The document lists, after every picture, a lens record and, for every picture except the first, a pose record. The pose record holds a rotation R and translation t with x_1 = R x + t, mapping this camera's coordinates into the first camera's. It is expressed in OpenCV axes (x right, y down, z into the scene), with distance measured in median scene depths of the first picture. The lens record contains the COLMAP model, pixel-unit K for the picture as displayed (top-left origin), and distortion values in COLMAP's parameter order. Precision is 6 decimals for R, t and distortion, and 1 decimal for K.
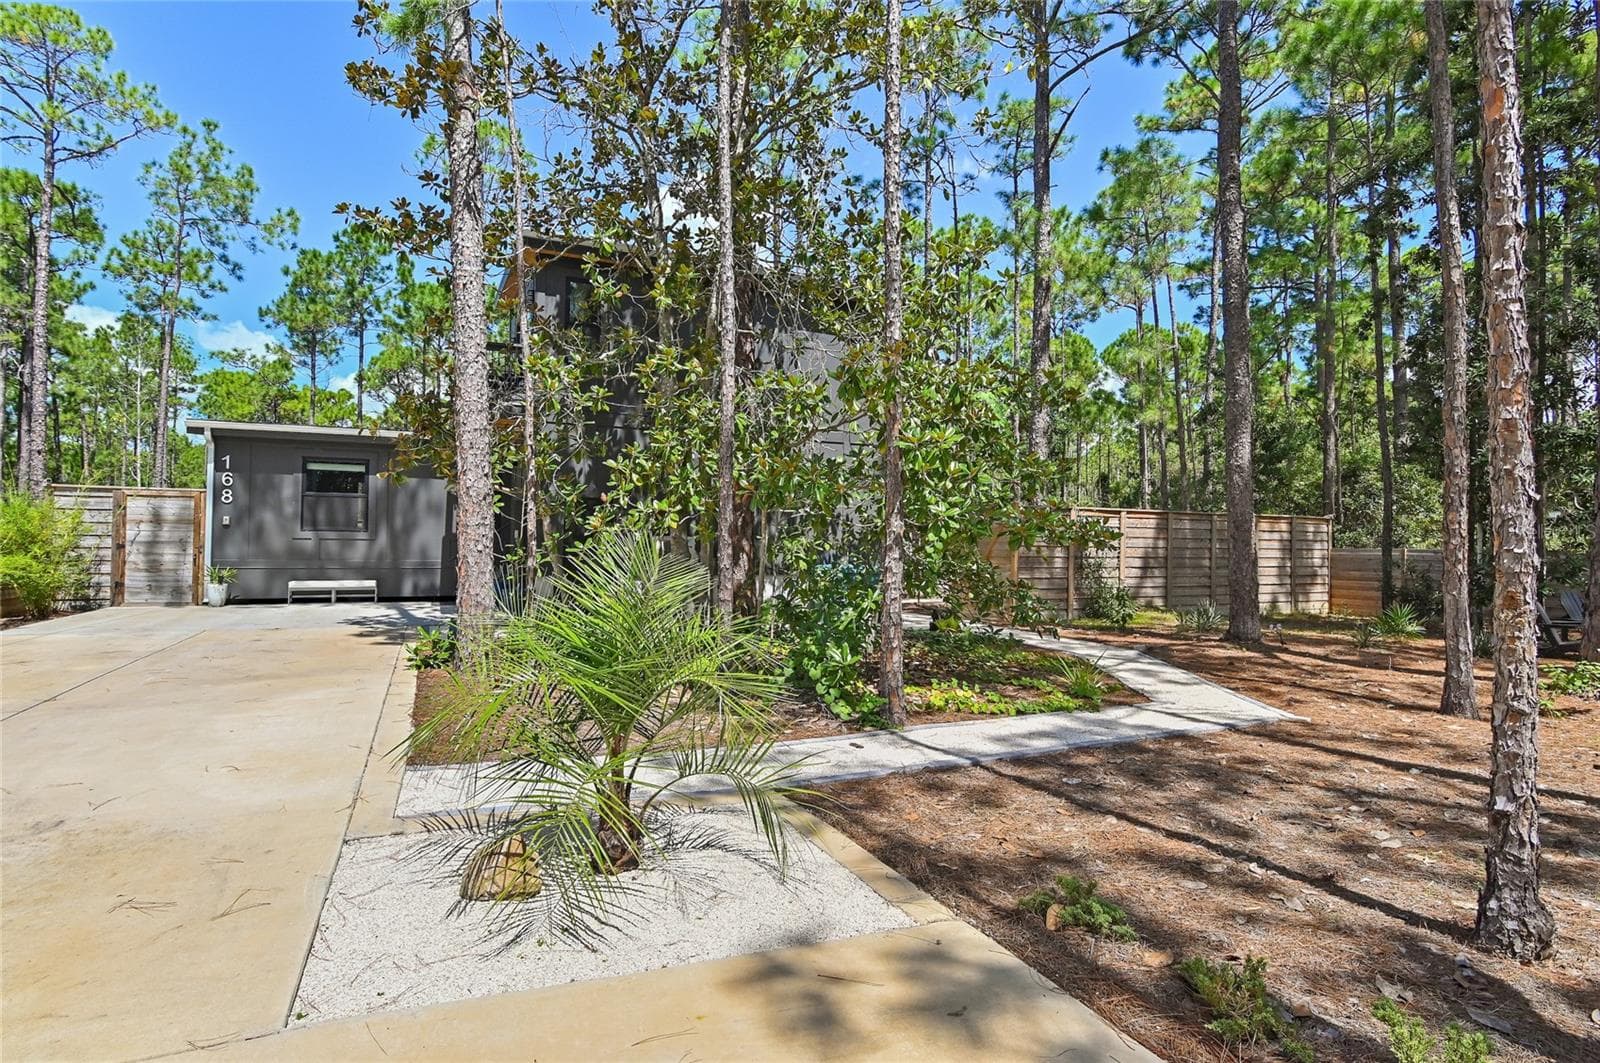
lens RADIAL K [[777.1, 0, 831.1], [0, 777.1, 533.2], [0, 0, 1]] dist [-0.018925, -0.001685]
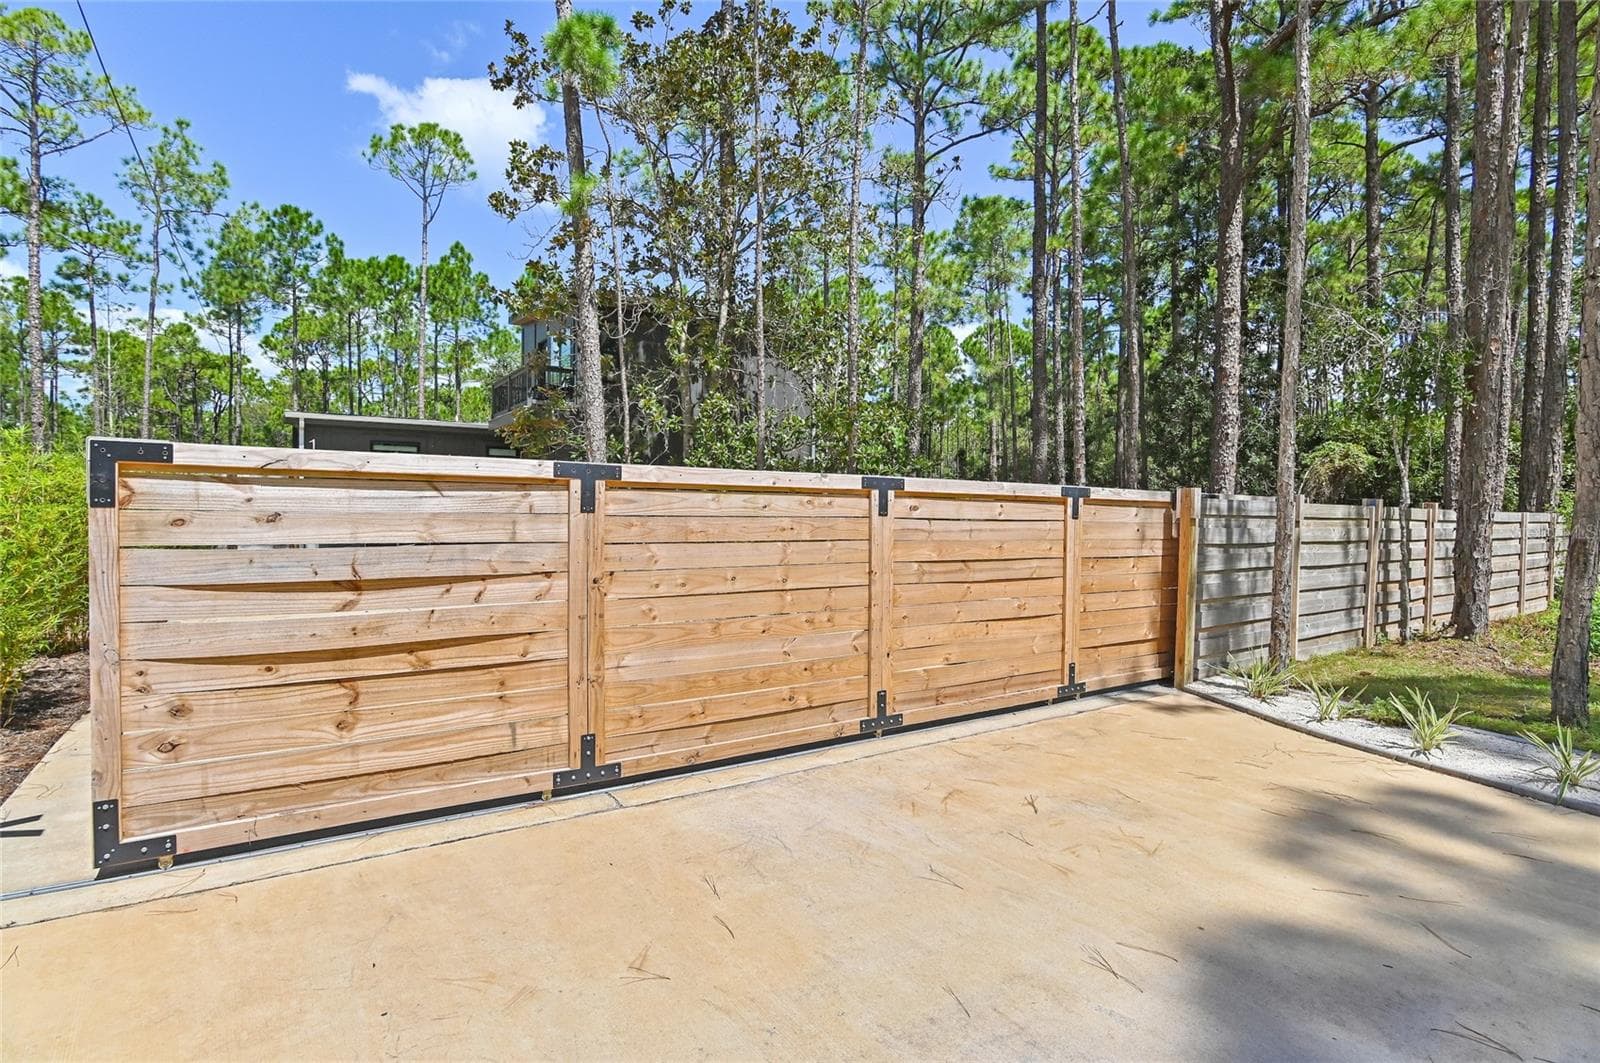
lens RADIAL K [[777.1, 0, 821.7], [0, 777.1, 526.5], [0, 0, 1]] dist [-0.018925, -0.001685]
pose [[0.987475, -0.000219, 0.157778, -0.081974], [-0.005646, 0.999310, 0.036722, -0.003645], [-0.157677, -0.037152, 0.986792, -0.244351]]
